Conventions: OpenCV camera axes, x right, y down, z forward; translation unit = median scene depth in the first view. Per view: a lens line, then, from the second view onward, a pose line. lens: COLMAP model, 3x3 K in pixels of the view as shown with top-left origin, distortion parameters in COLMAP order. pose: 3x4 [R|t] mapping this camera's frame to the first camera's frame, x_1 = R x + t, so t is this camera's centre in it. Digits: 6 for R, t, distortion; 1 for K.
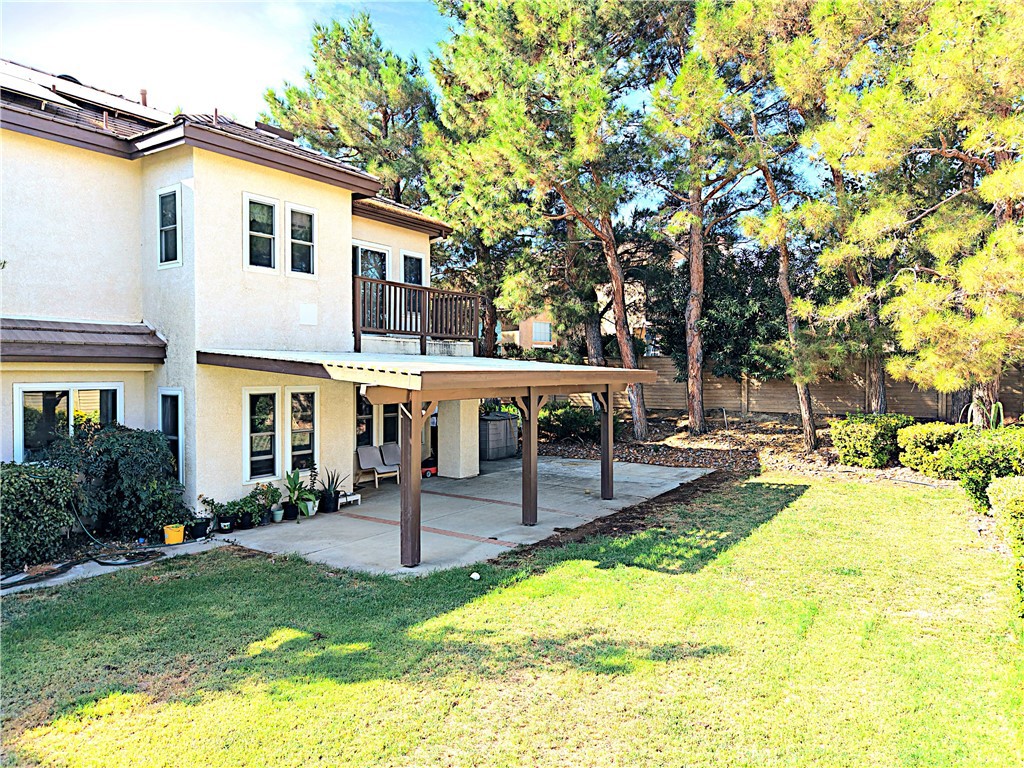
lens RADIAL K [[694.5, 0, 519.8], [0, 694.5, 384.3], [0, 0, 1]] dist [0.019769, -0.003011]
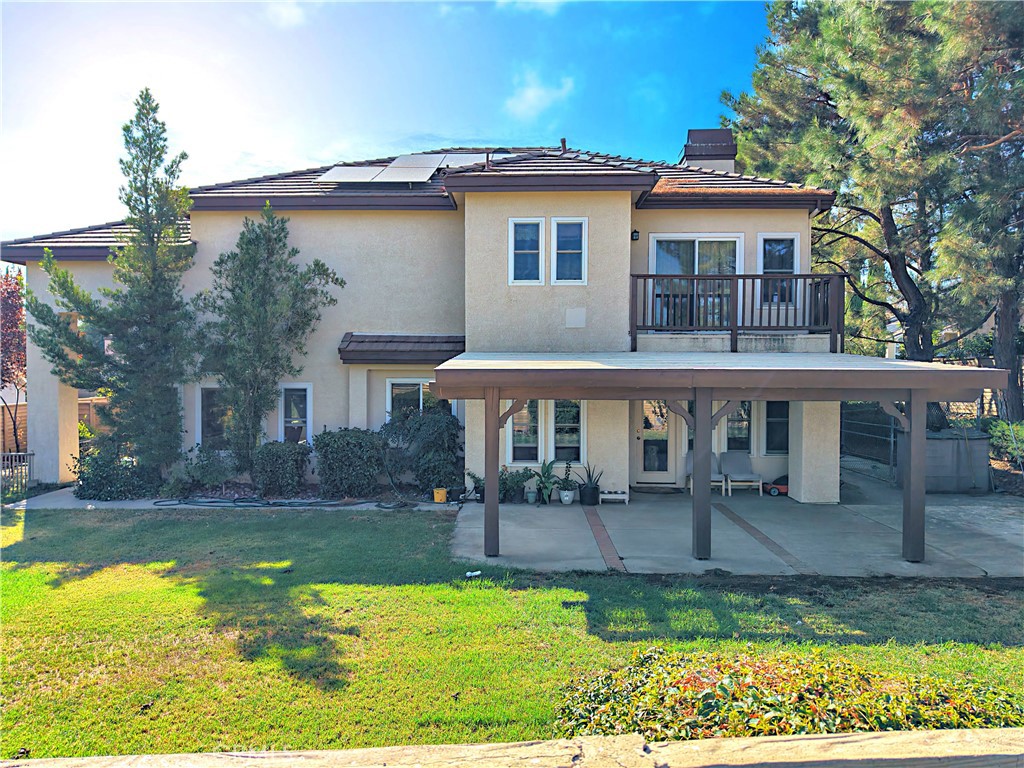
lens RADIAL K [[694.5, 0, 518.6], [0, 694.5, 380.4], [0, 0, 1]] dist [0.019769, -0.003011]
pose [[0.538359, 0.010108, -0.842655, 0.568686], [-0.018772, 0.999824, 0.000000, -0.001990], [0.842506, 0.015819, 0.538454, 0.359037]]
